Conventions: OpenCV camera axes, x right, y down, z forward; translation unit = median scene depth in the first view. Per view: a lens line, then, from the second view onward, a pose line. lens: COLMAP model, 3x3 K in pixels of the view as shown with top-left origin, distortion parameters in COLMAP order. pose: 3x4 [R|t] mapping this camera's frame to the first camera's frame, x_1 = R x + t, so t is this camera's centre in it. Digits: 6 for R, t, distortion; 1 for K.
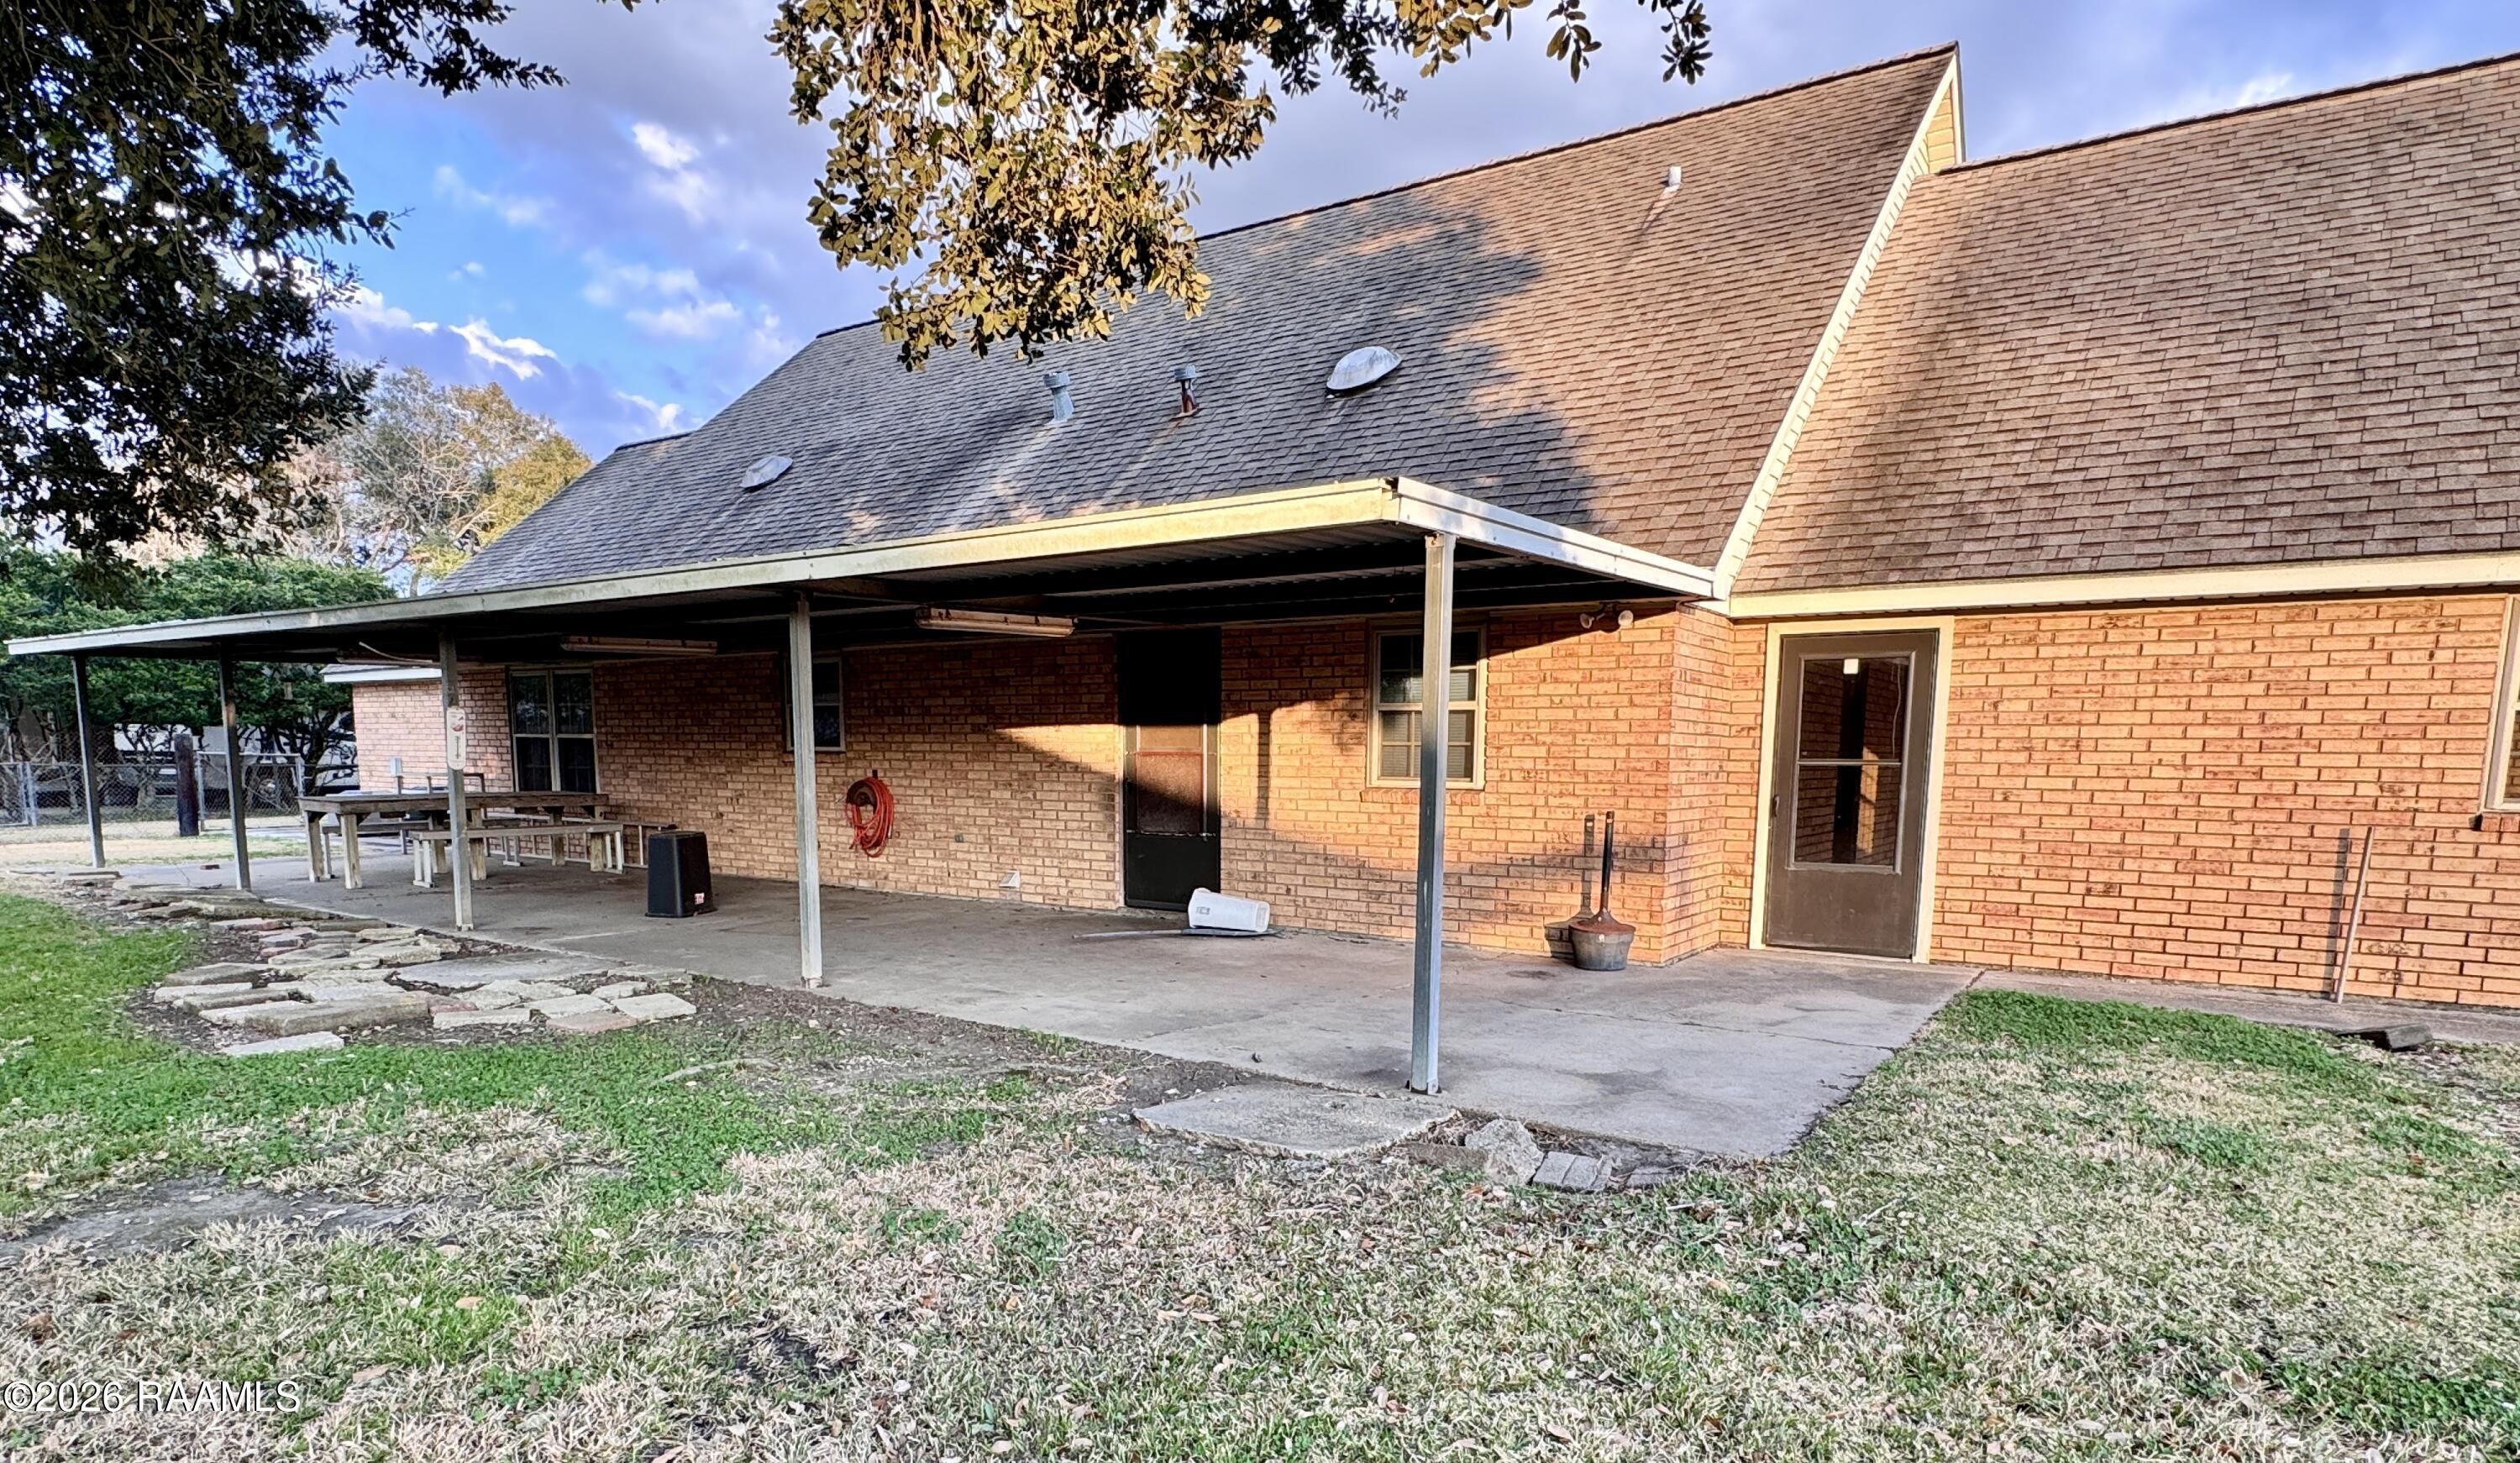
lens RADIAL K [[1388.5, 0, 1265.1], [0, 1388.5, 765.6], [0, 0, 1]] dist [-0.008526, -0.000911]
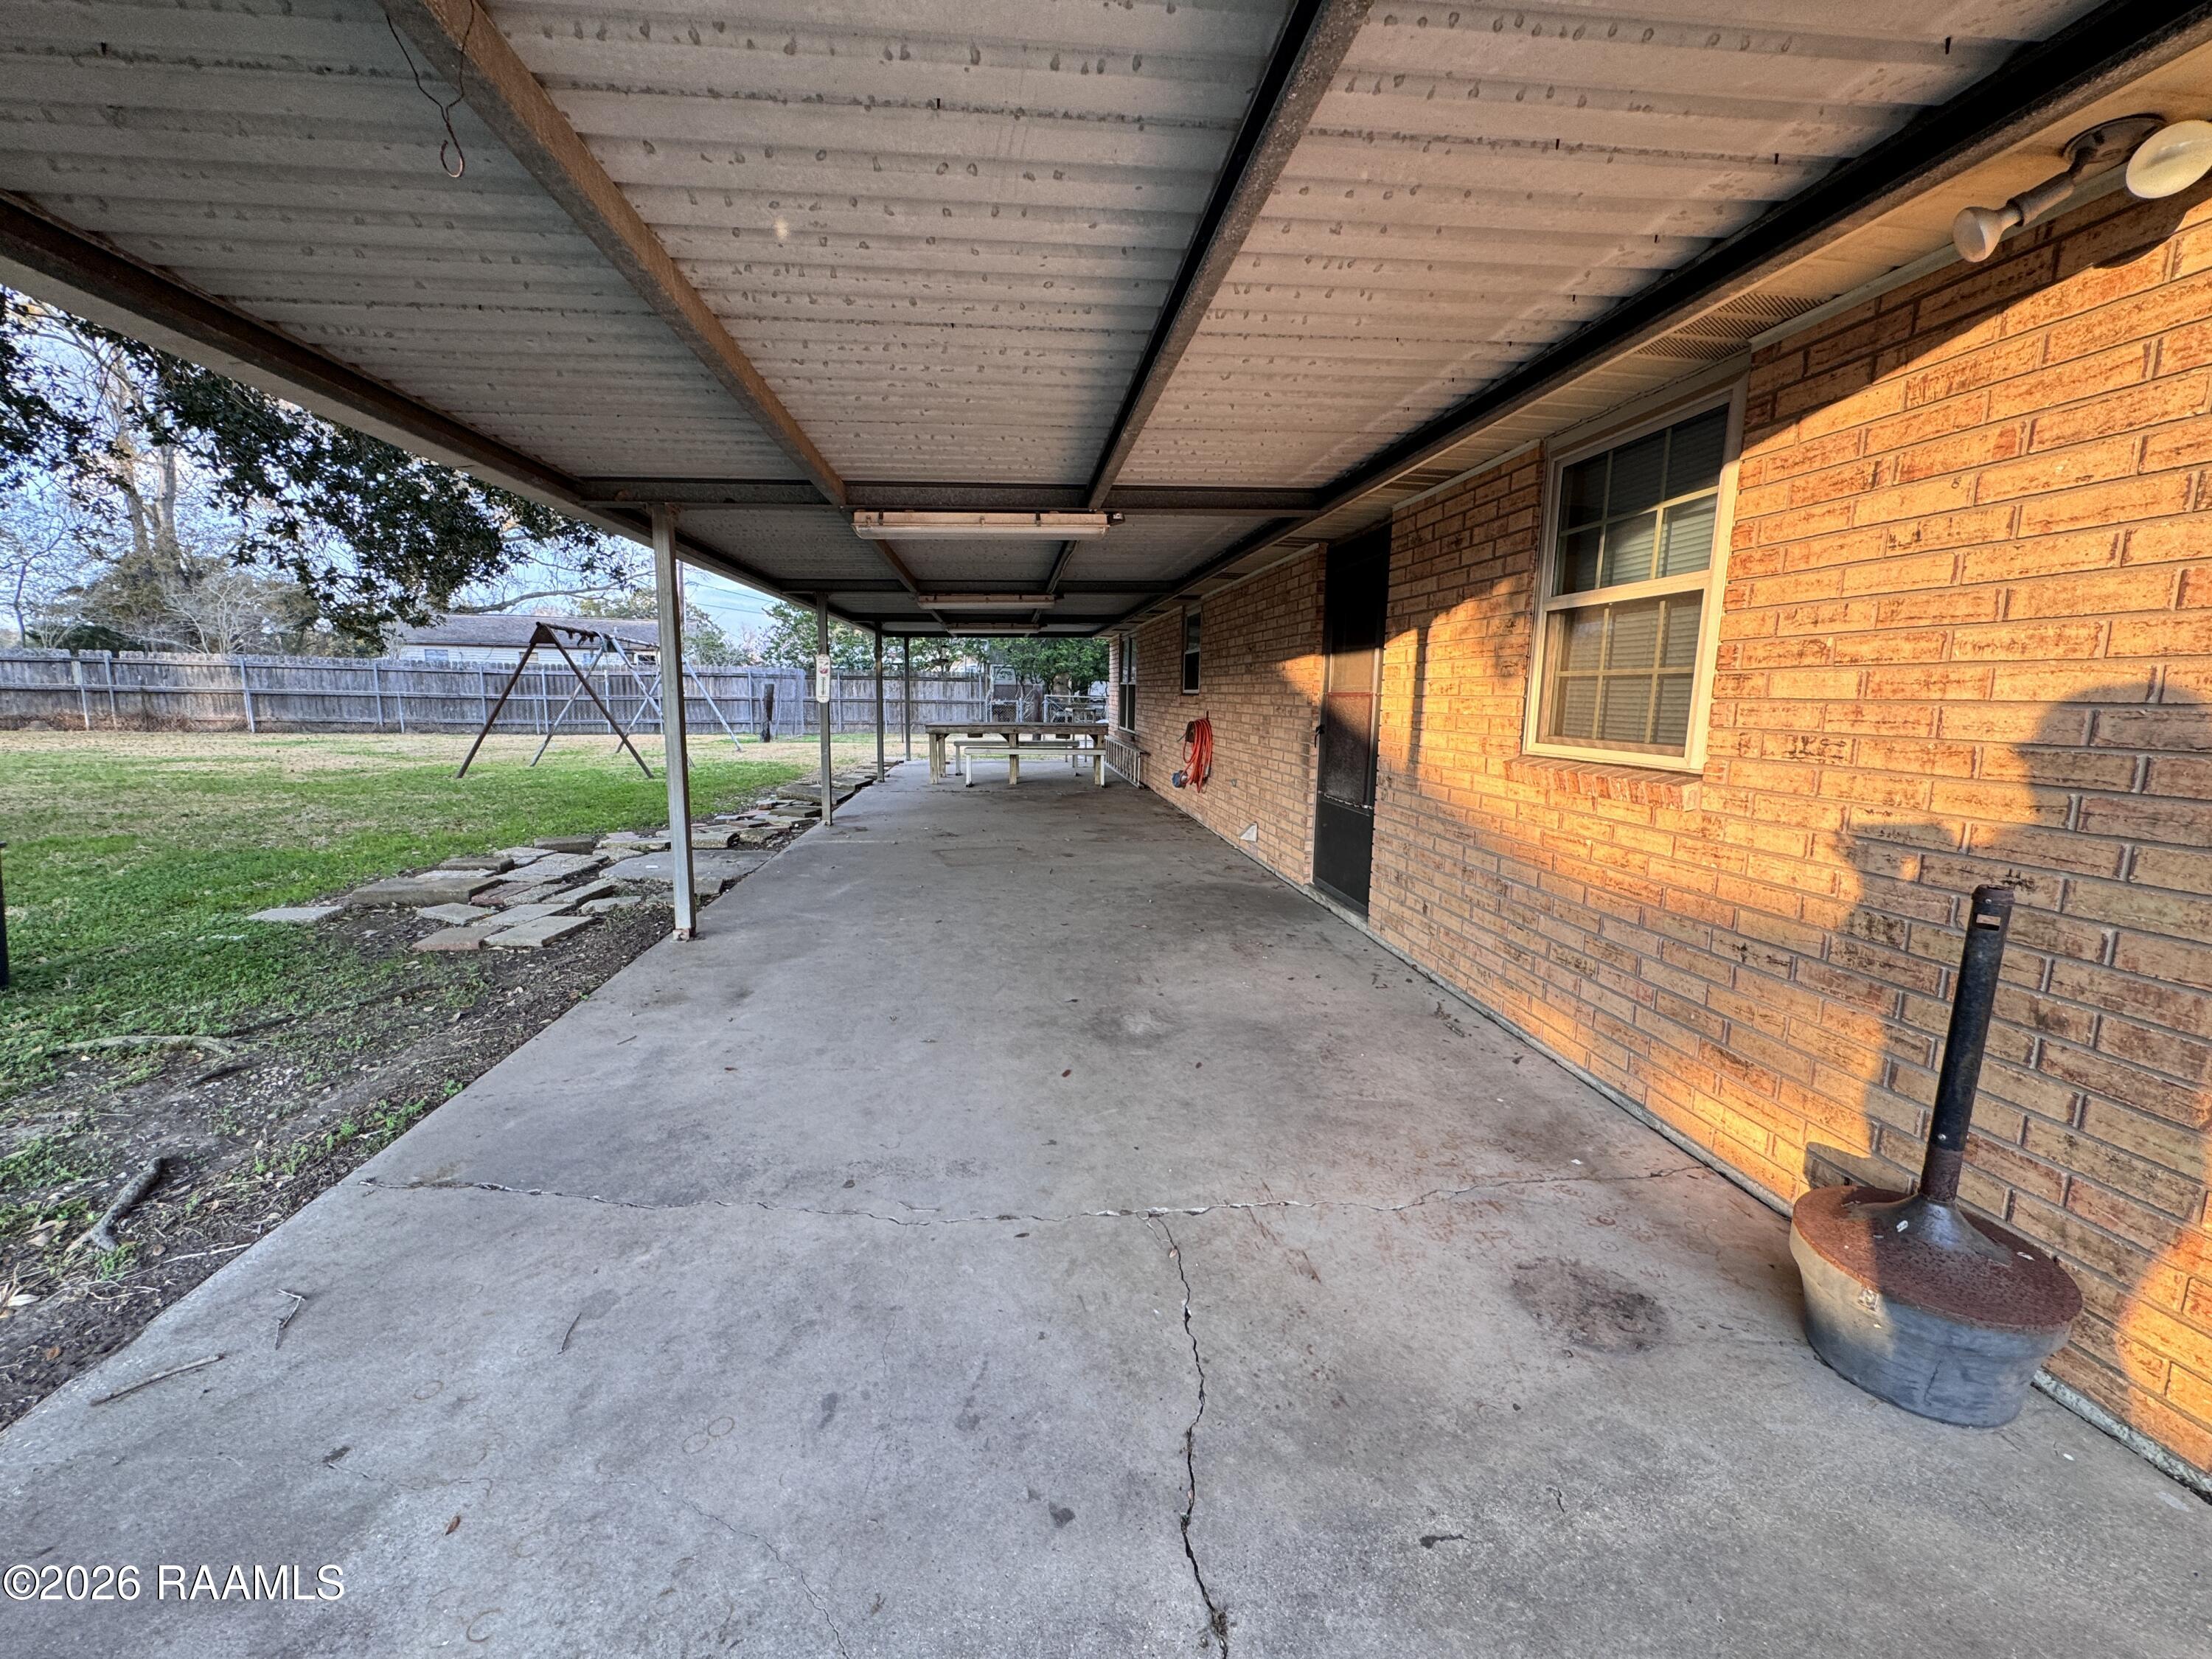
lens RADIAL K [[880.7, 0, 1099.9], [0, 880.7, 797.9], [0, 0, 1]] dist [-0.029722, -0.000001]
pose [[0.654445, 0.091590, -0.750542, 0.216501], [-0.018573, 0.994284, 0.105139, -0.000564], [0.755881, -0.054868, 0.652406, 0.623089]]
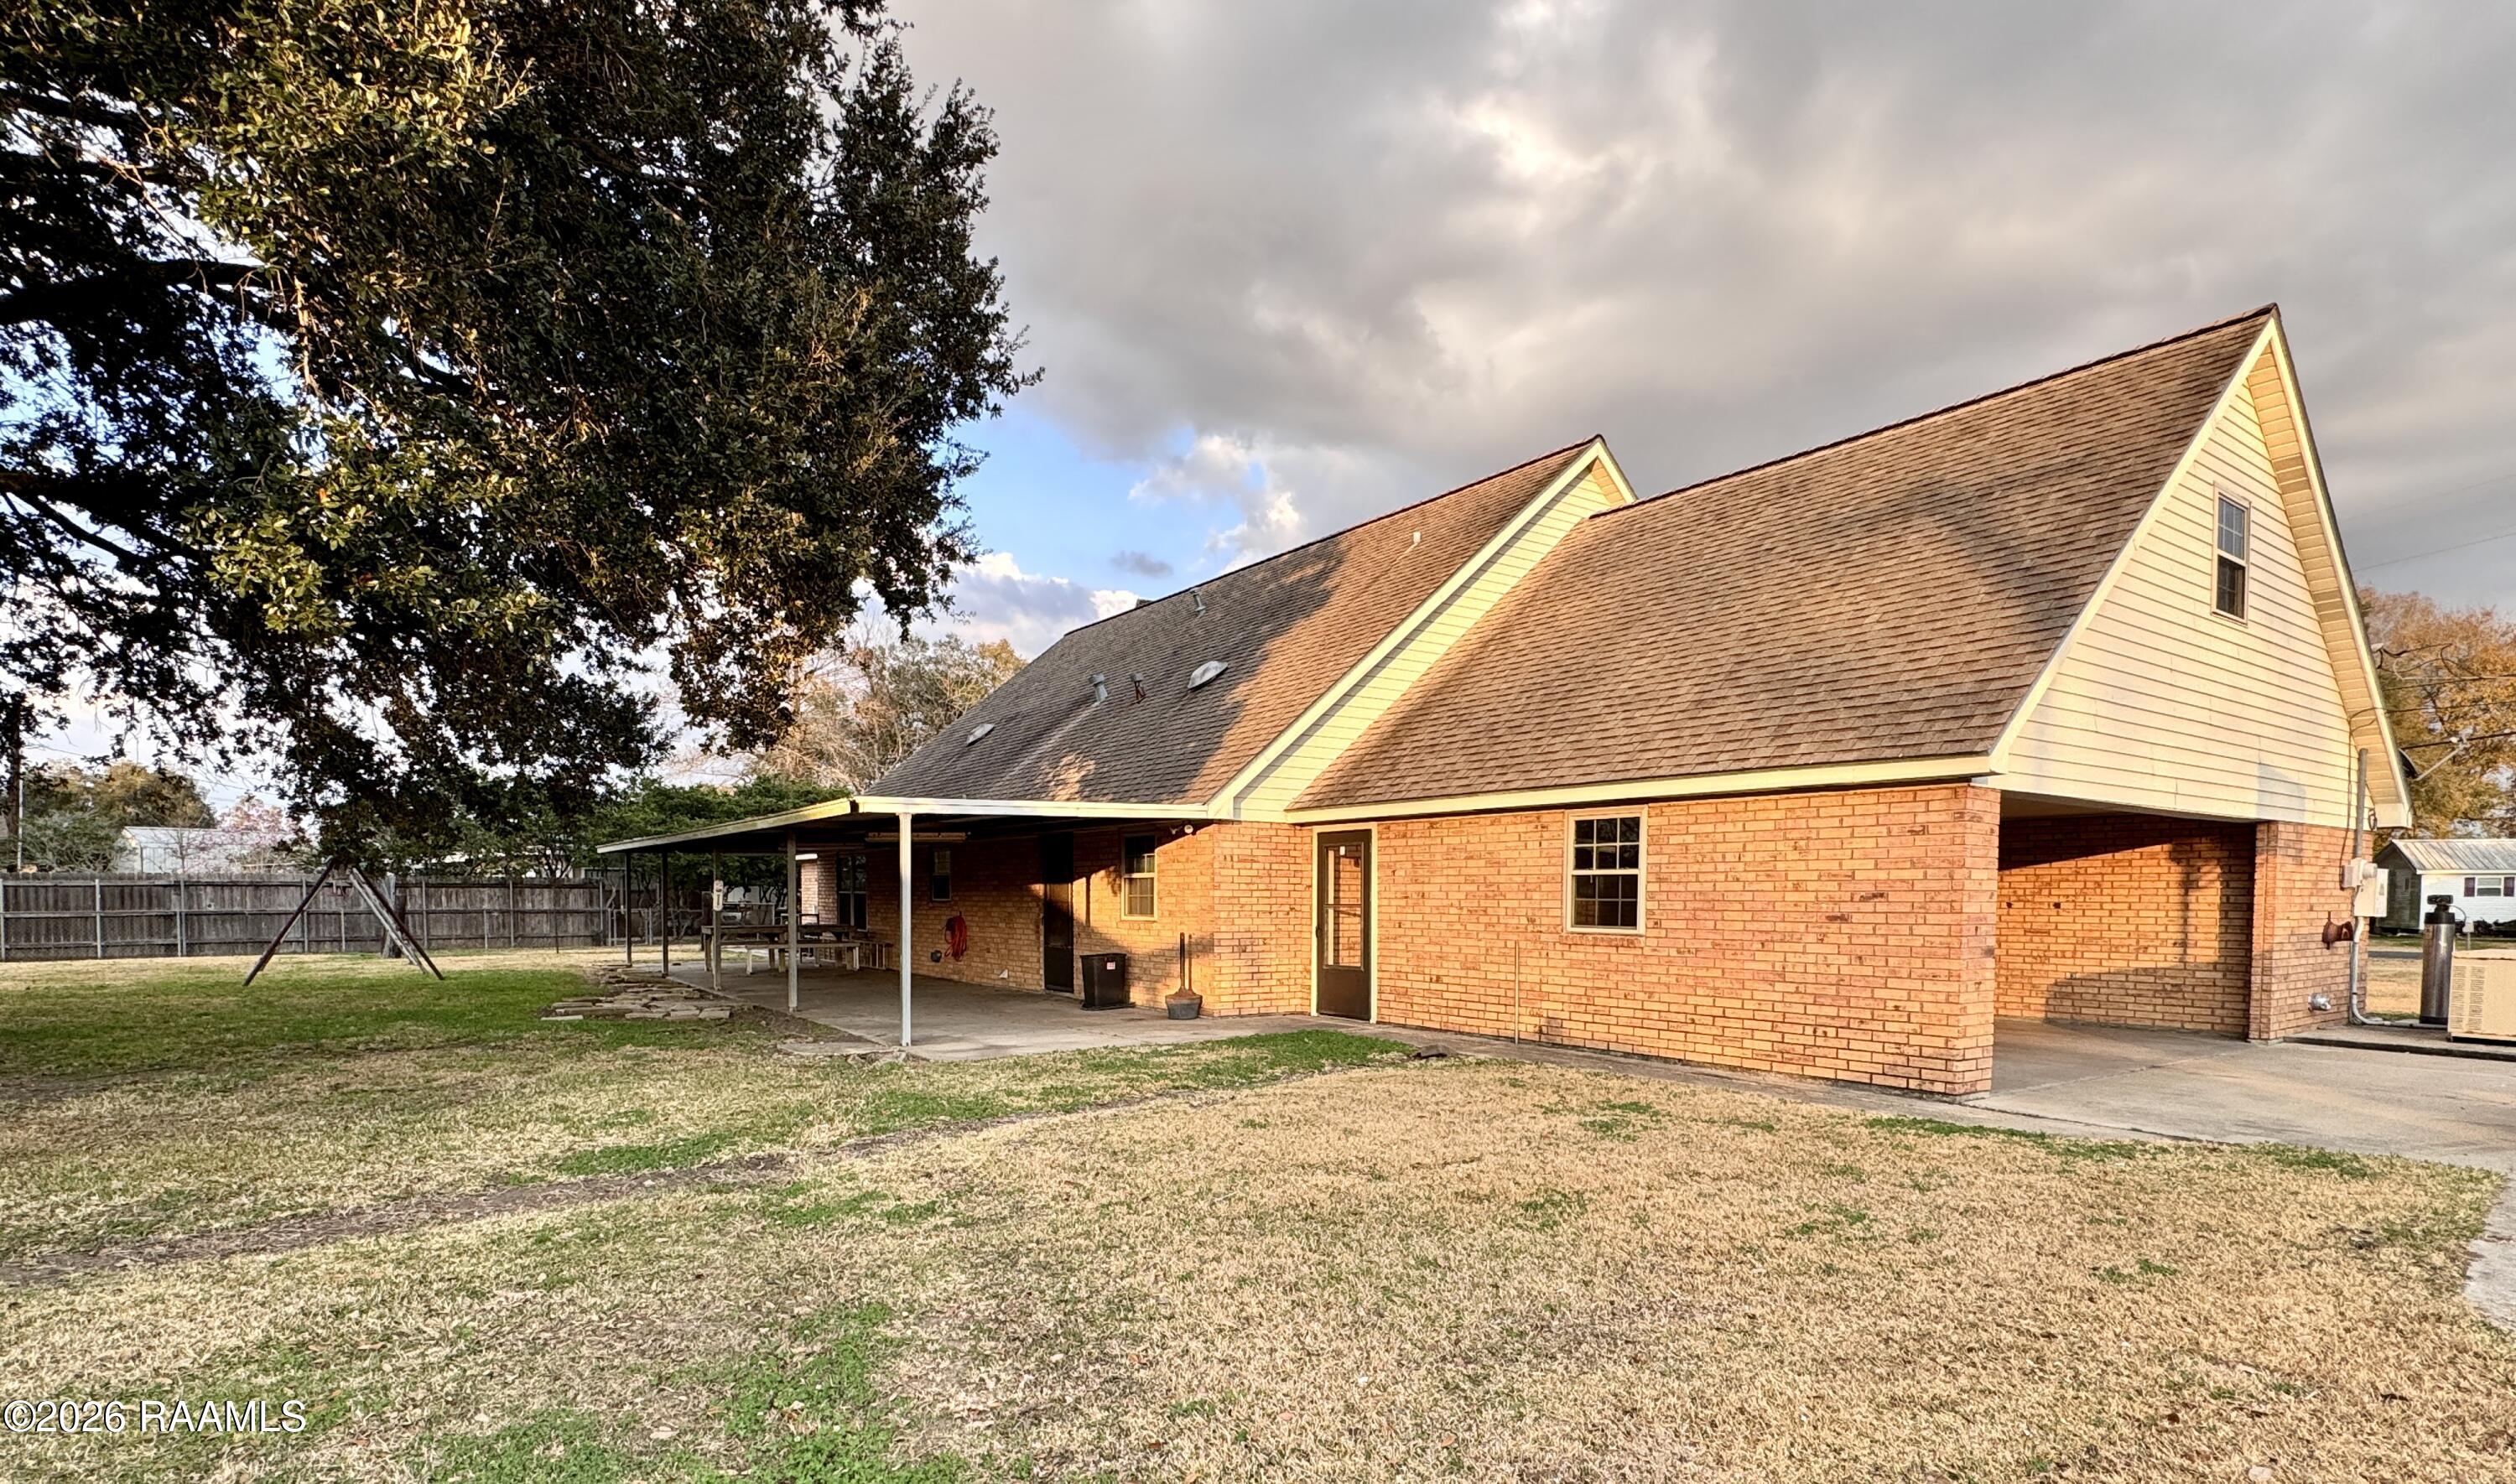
lens RADIAL K [[1187.3, 0, 1258.0], [0, 1187.3, 742.0], [0, 0, 1]] dist [0.080792, 0.000183]
pose [[0.941703, -0.046288, -0.333245, 0.754331], [-0.000567, 0.990271, -0.139153, 0.002710], [0.336444, 0.131230, 0.932515, -0.425054]]
